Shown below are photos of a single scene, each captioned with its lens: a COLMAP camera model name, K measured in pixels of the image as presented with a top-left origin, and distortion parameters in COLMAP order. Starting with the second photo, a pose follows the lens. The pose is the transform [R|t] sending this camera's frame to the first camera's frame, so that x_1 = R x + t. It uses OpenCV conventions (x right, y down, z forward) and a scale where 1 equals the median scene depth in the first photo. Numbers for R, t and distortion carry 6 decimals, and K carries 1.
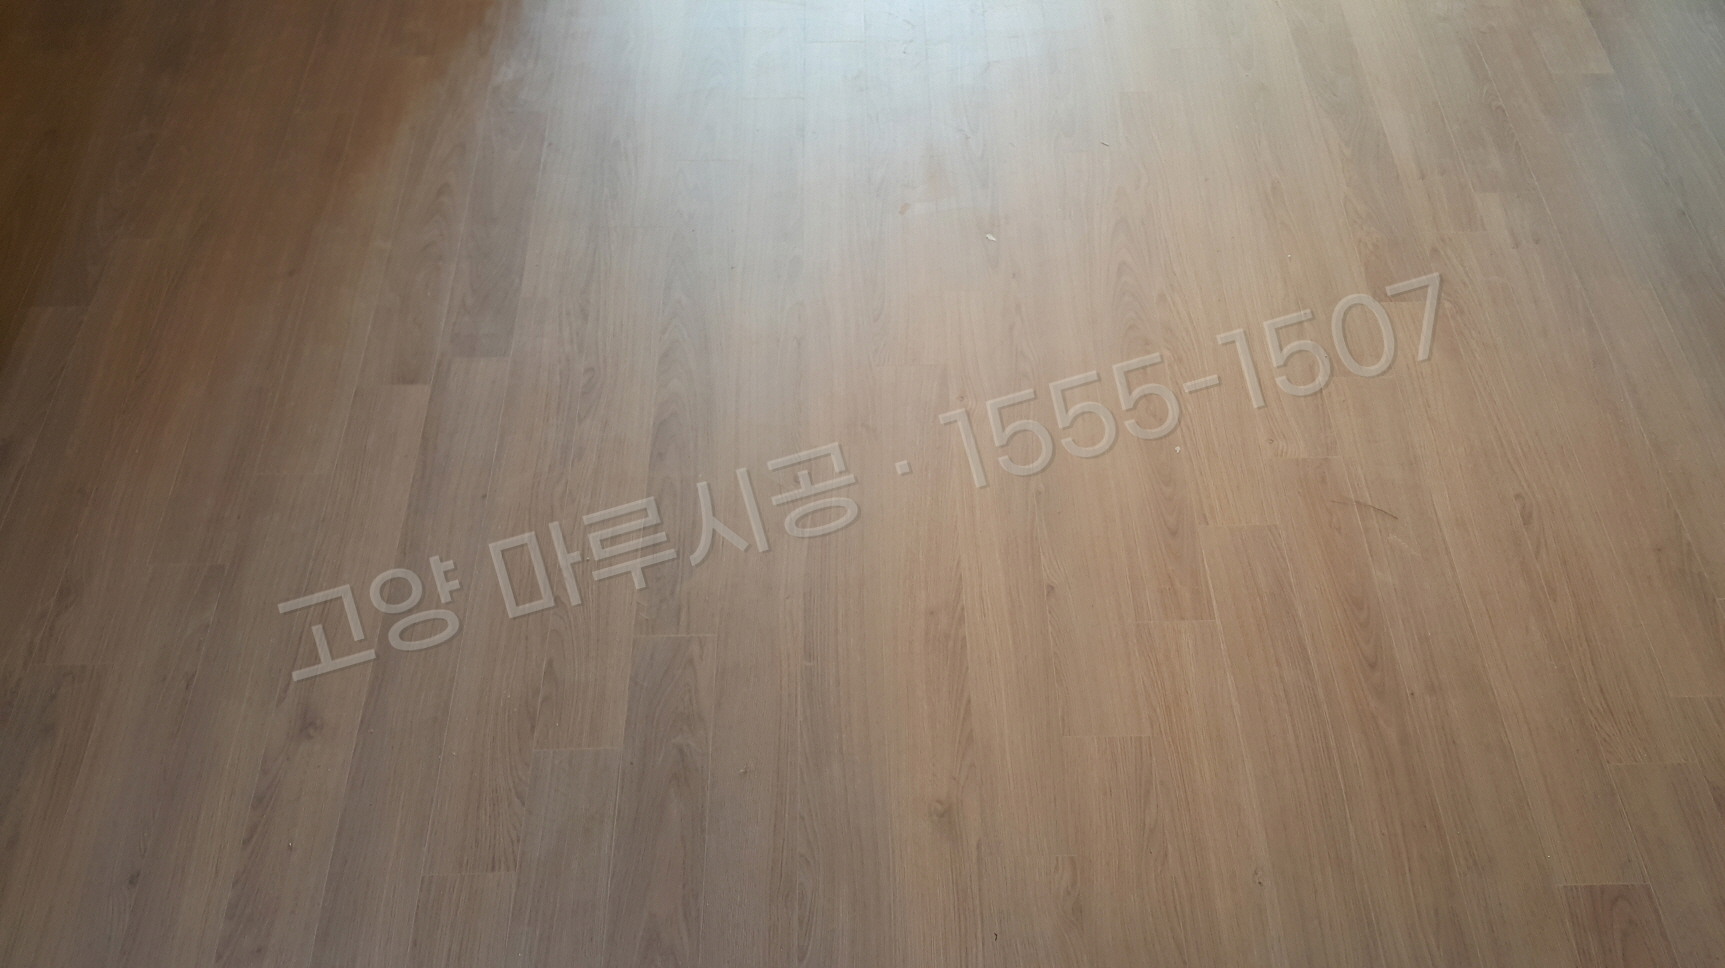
lens RADIAL K [[1407.5, 0, 858.4], [0, 1407.5, 489.3], [0, 0, 1]] dist [0.157641, -0.316690]
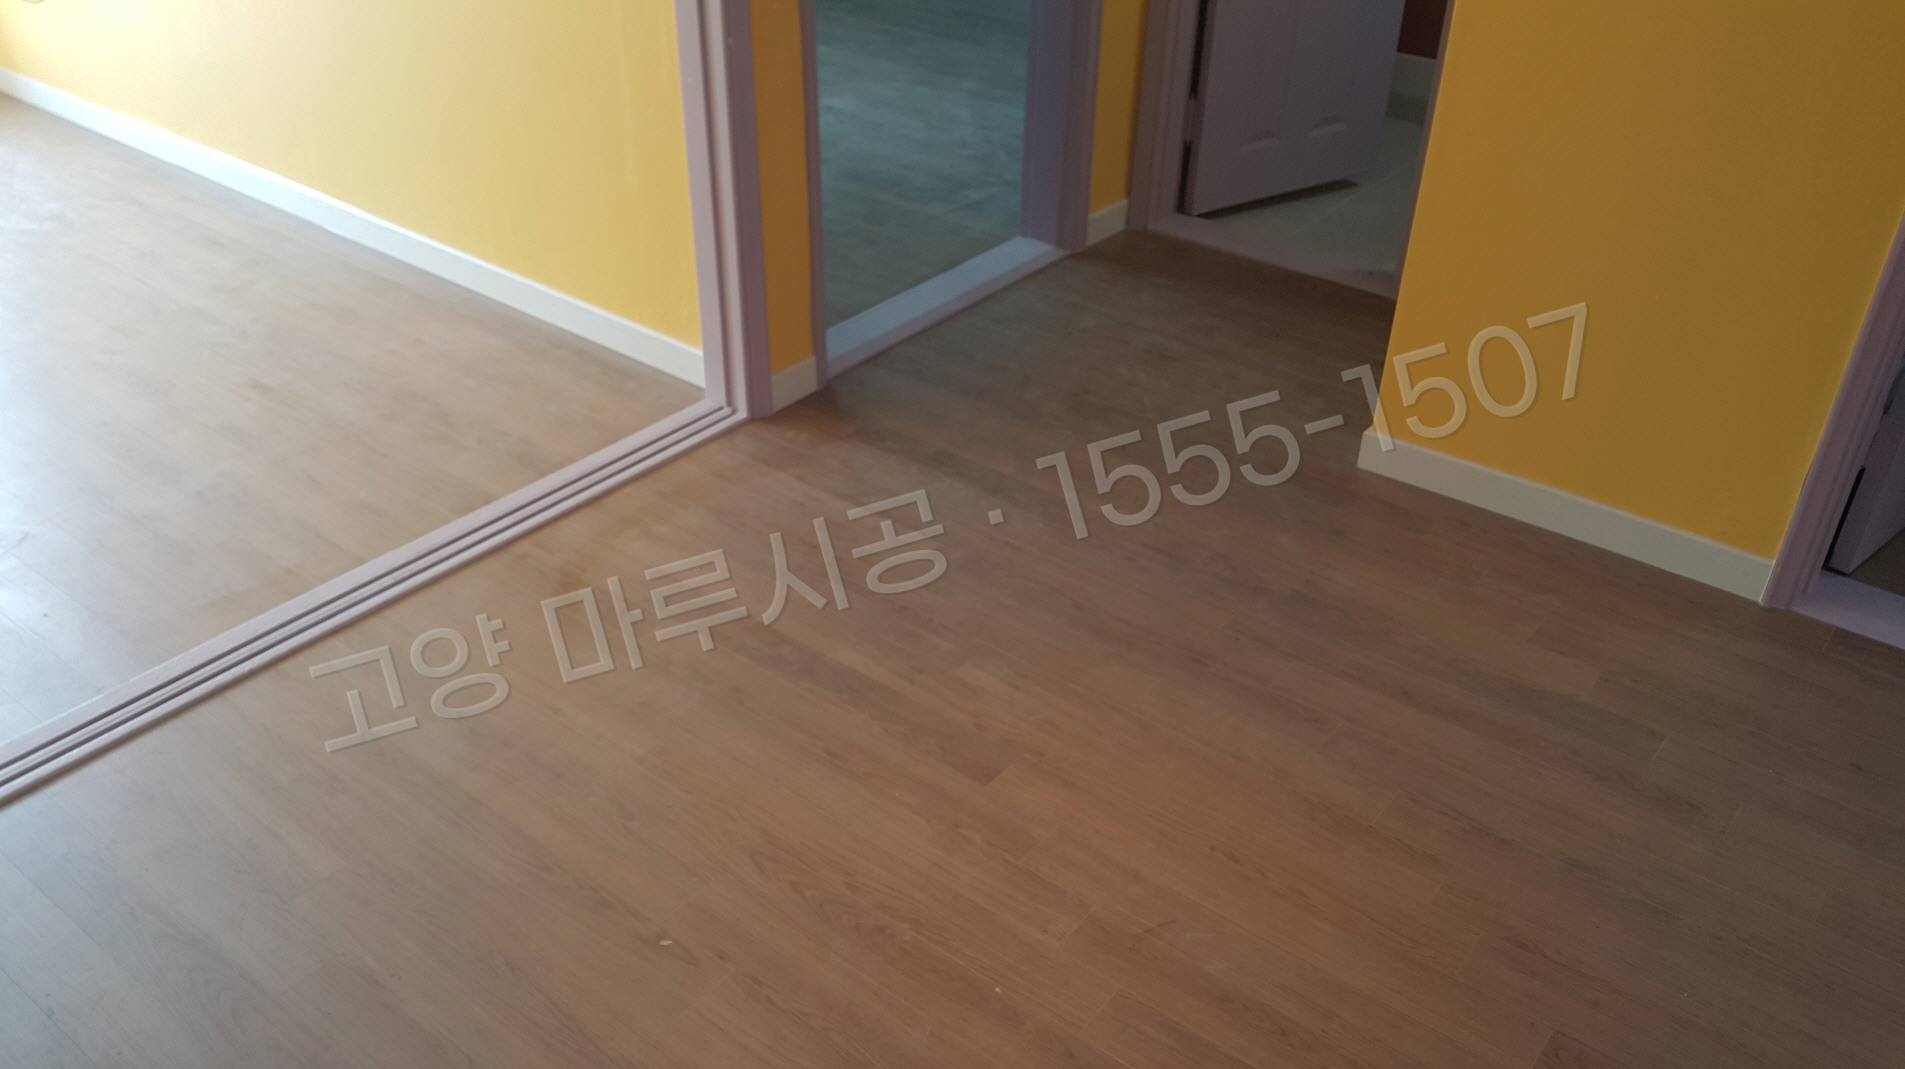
lens RADIAL K [[1554.3, 0, 948.0], [0, 1554.3, 540.3], [0, 0, 1]] dist [0.157641, -0.316690]
pose [[0.633039, -0.399389, 0.663136, -0.380968], [0.615178, 0.779544, -0.117760, -0.156241], [-0.469912, 0.482494, 0.739177, 0.037500]]
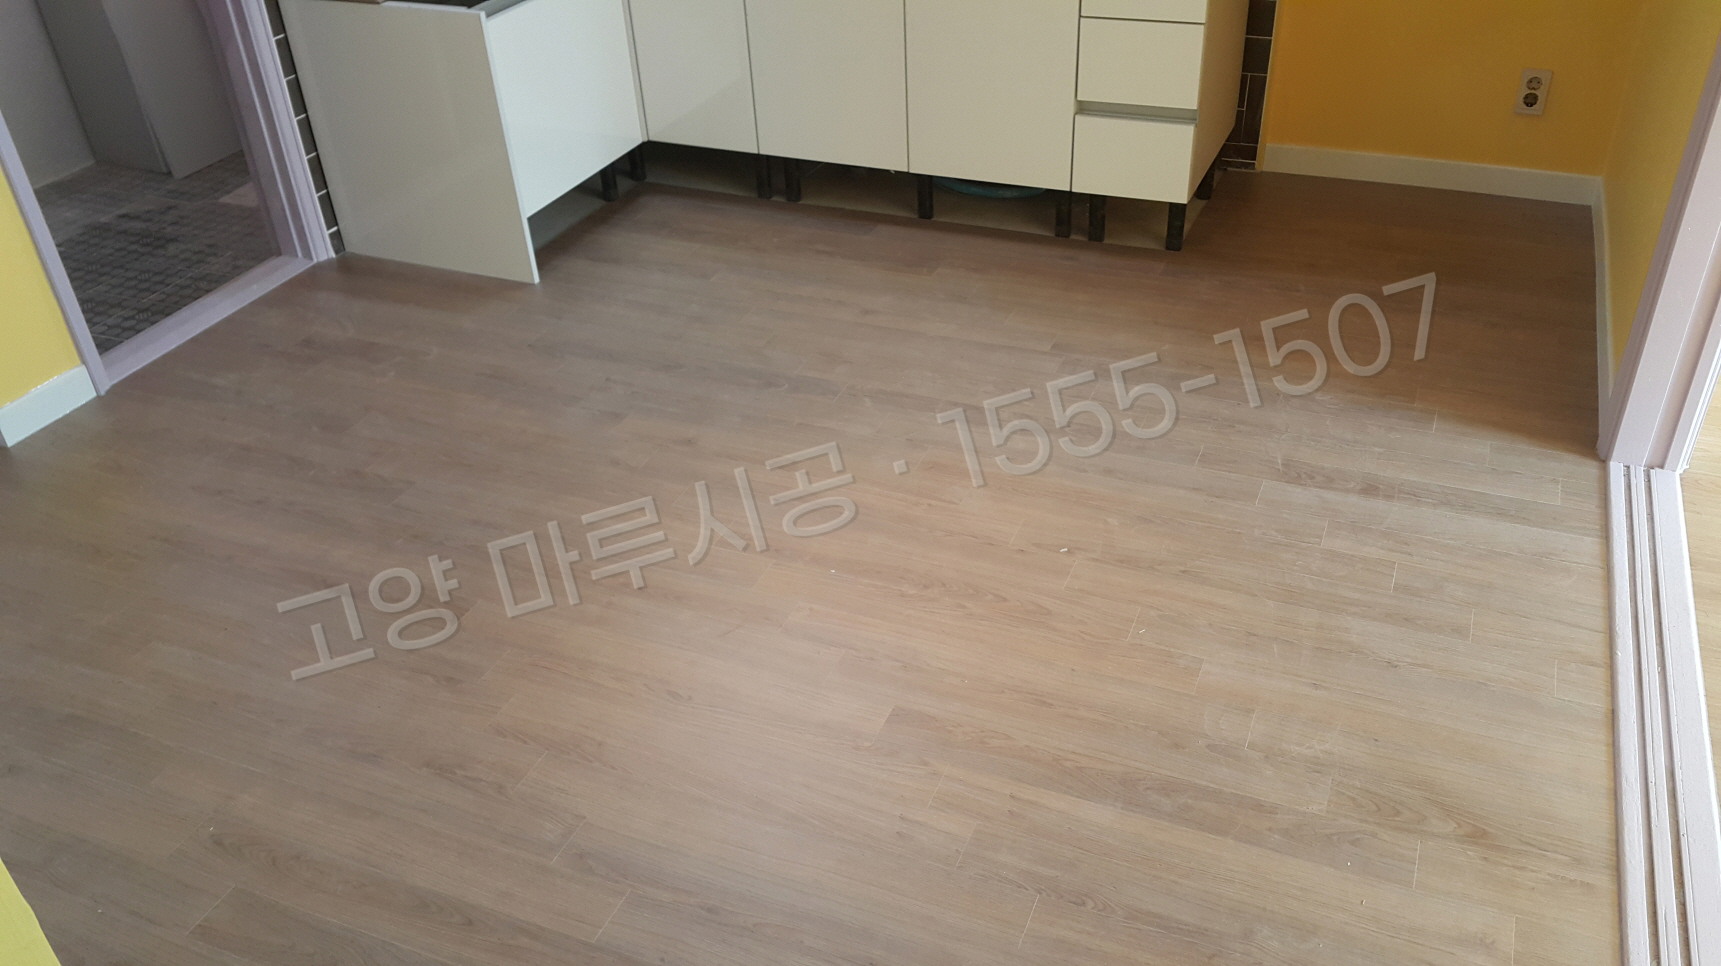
lens RADIAL K [[1376.2, 0, 888.8], [0, 1376.2, 482.4], [0, 0, 1]] dist [0.149218, -0.290999]
pose [[-0.391307, 0.524381, -0.756243, 1.160191], [-0.724473, 0.331199, 0.604522, -0.906860], [0.567466, 0.784431, 0.250299, 0.561755]]
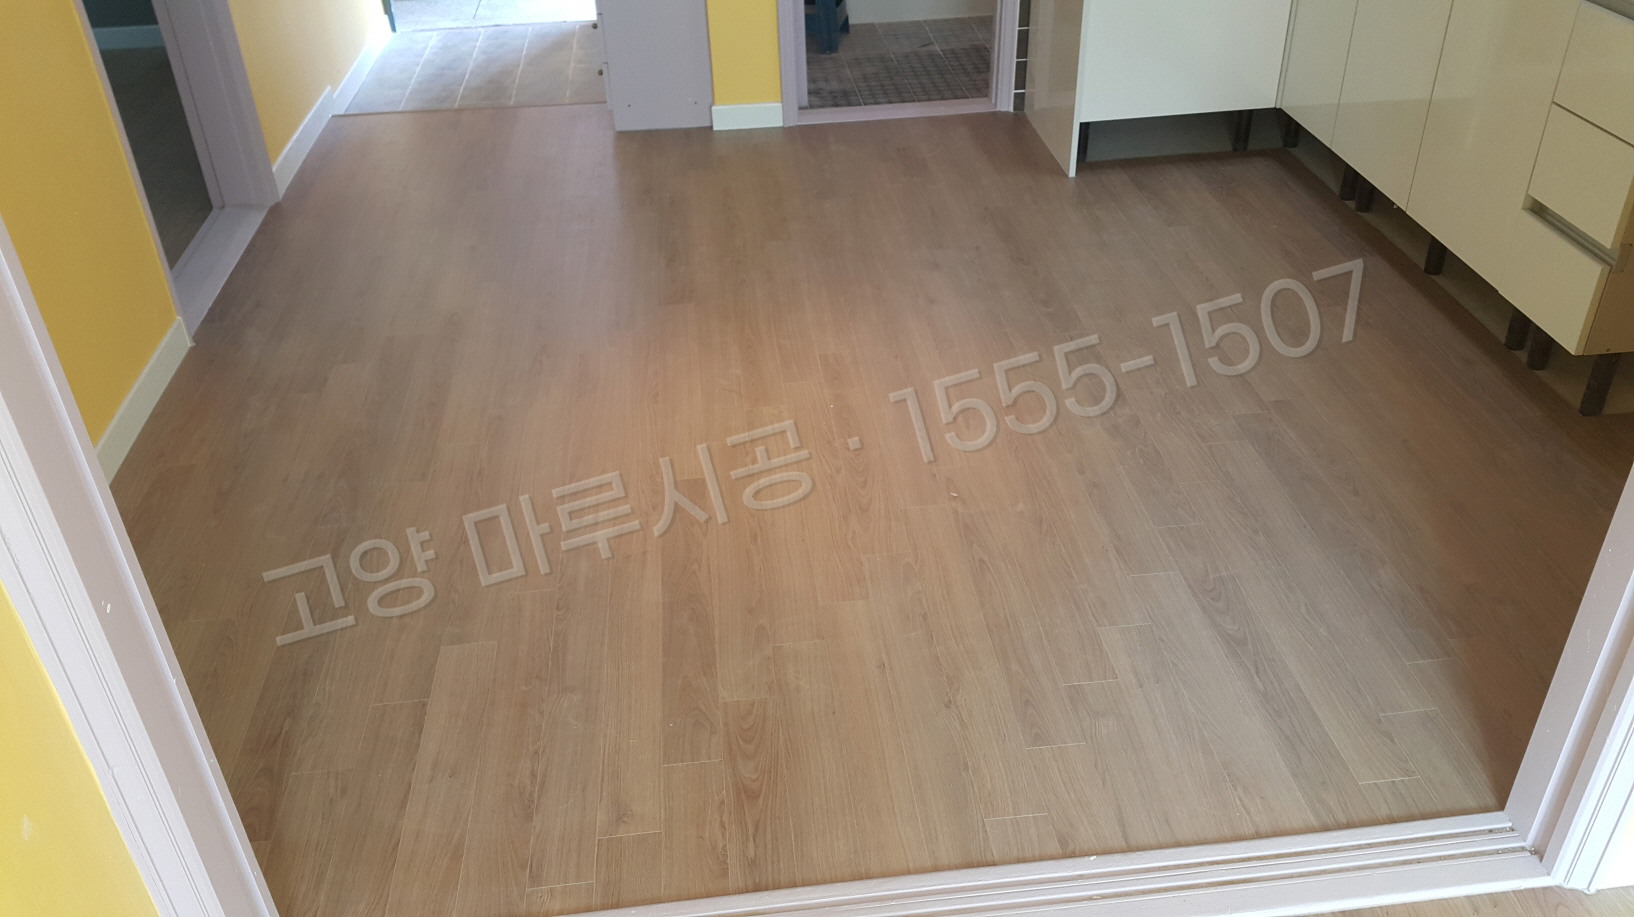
lens RADIAL K [[1306.6, 0, 843.8], [0, 1306.6, 458.0], [0, 0, 1]] dist [0.149218, -0.290999]
pose [[-0.994082, 0.081171, -0.072197, 0.314293], [-0.068612, 0.046113, 0.996577, -1.577185], [0.084222, 0.995633, -0.040271, 1.059960]]
